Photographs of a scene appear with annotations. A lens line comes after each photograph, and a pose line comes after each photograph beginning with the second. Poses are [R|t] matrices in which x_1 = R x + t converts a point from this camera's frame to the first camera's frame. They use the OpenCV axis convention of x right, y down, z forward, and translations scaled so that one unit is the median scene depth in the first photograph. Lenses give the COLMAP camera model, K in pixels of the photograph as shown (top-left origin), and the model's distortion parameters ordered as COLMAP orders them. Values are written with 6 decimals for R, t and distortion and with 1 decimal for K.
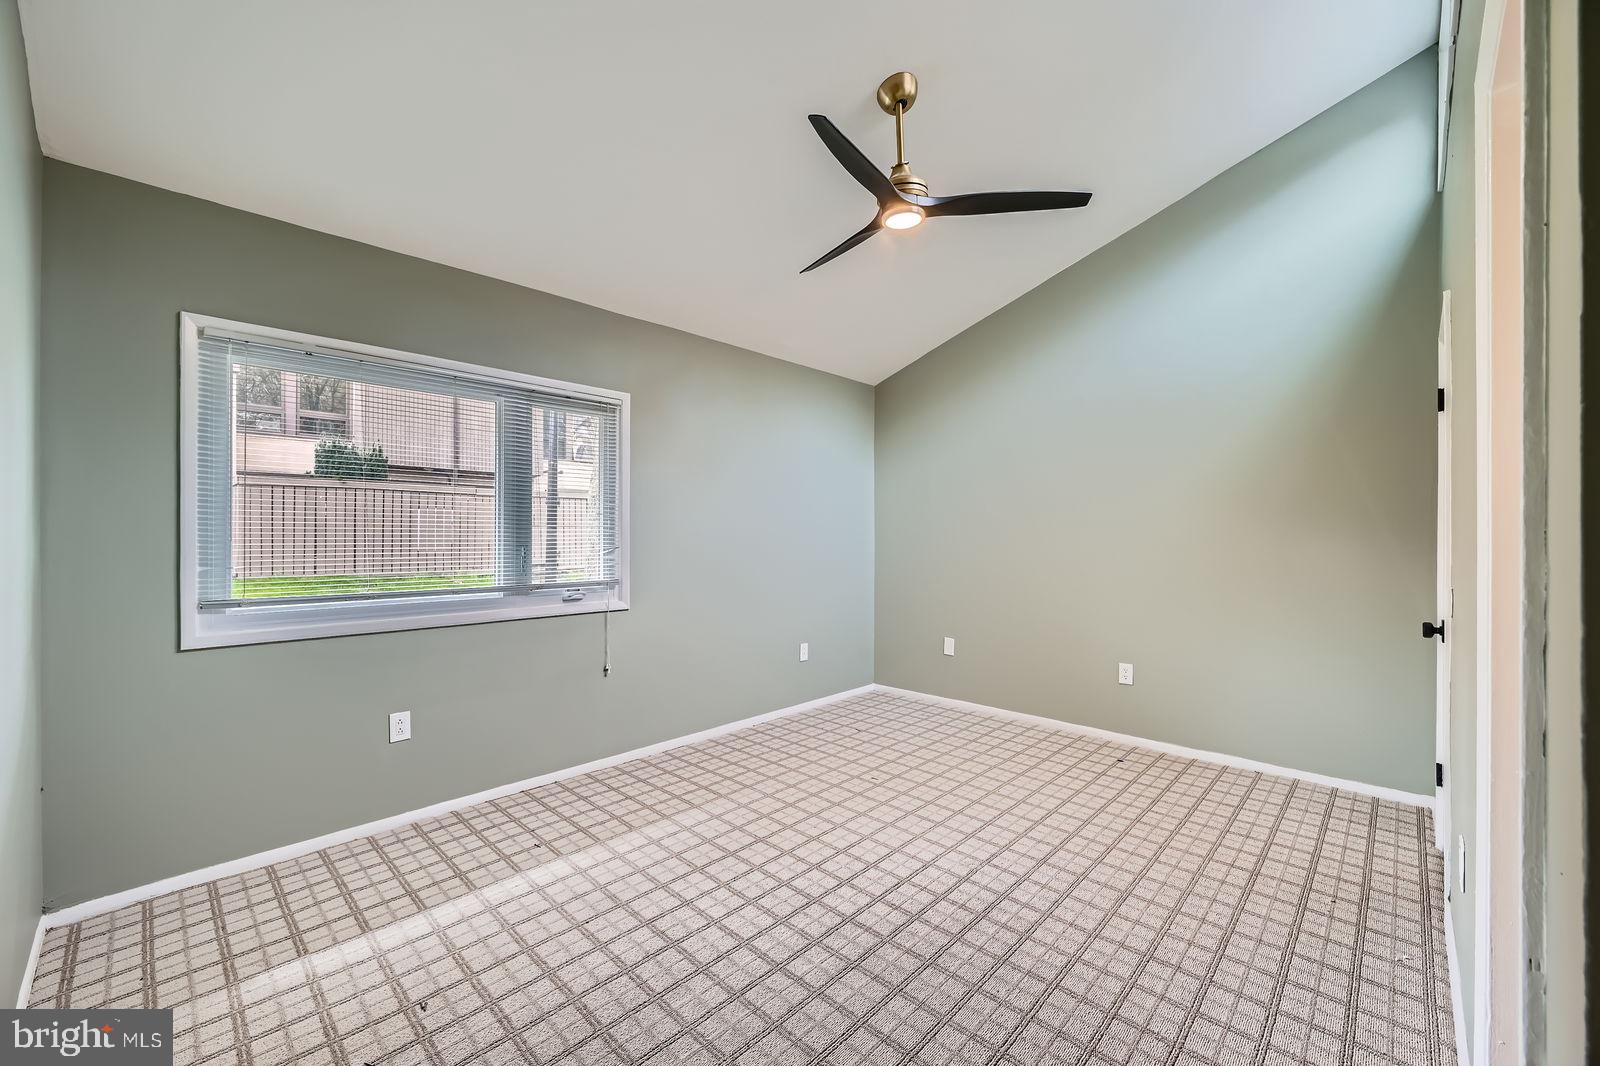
lens RADIAL K [[632.3, 0, 793.0], [0, 632.3, 530.8], [0, 0, 1]] dist [-0.000505, 0.000178]
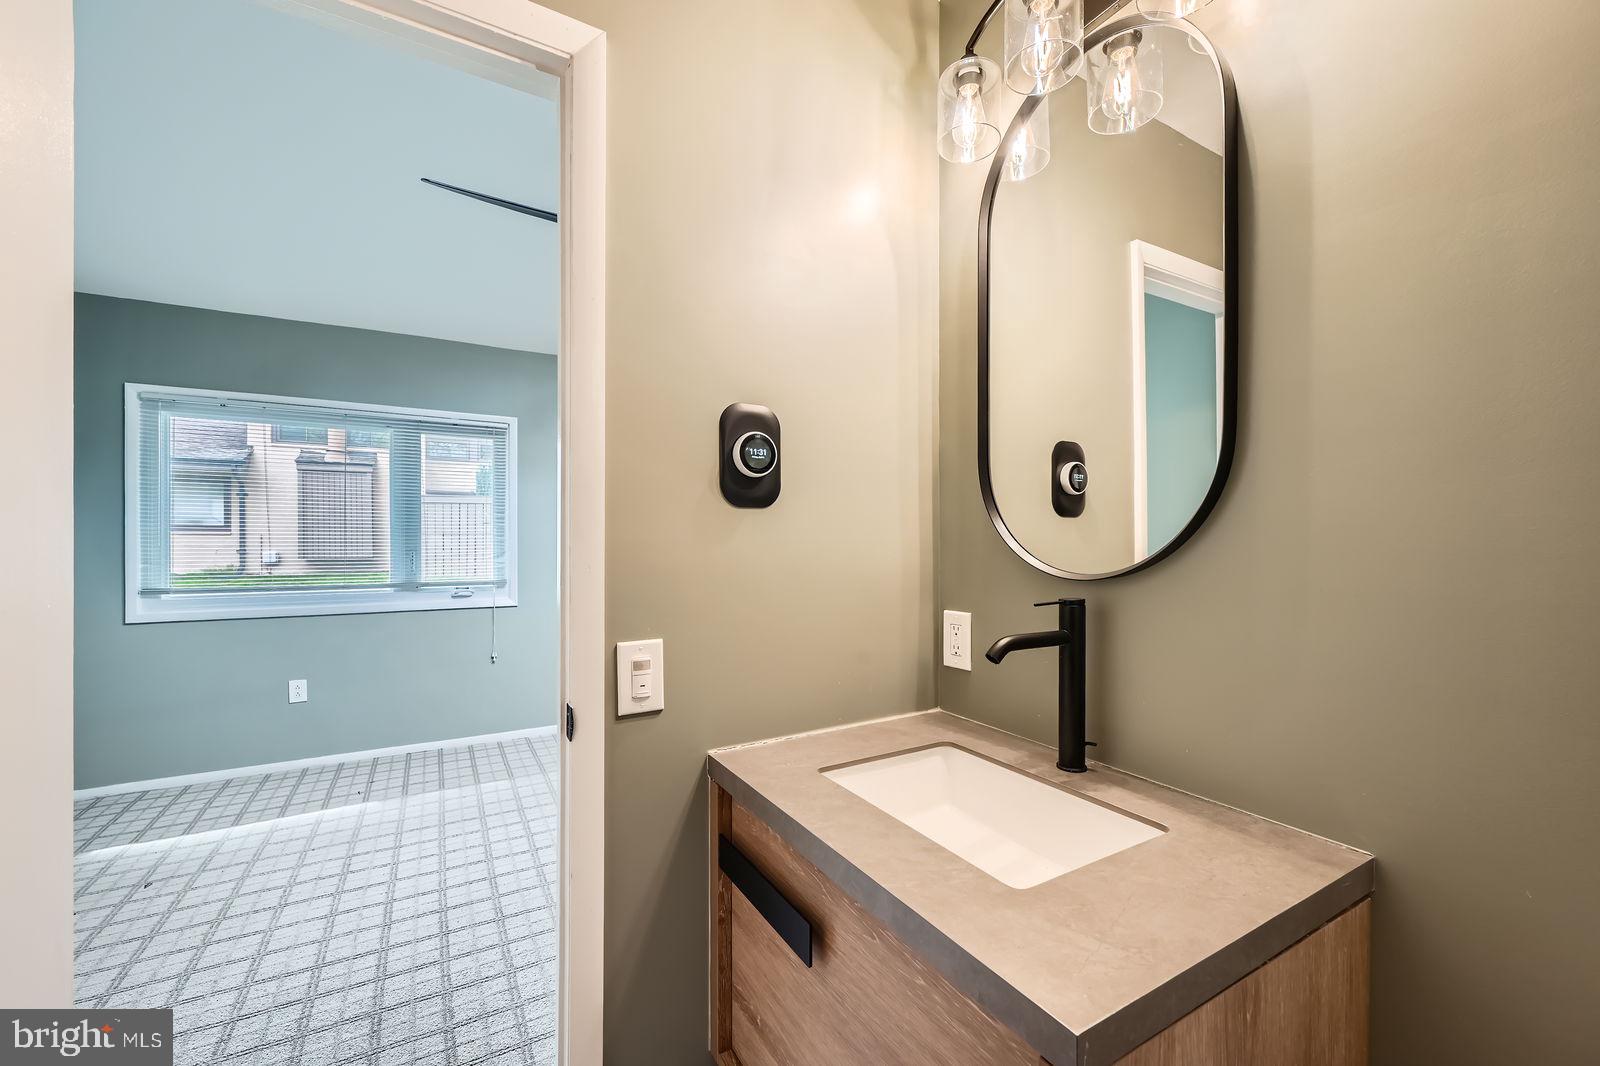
lens RADIAL K [[632.3, 0, 791.3], [0, 632.3, 538.7], [0, 0, 1]] dist [-0.000505, 0.000178]
pose [[0.961372, -0.005256, -0.275204, 0.682873], [0.005344, 0.999986, -0.000428, 0.006907], [0.275202, -0.001059, 0.961386, 0.043036]]
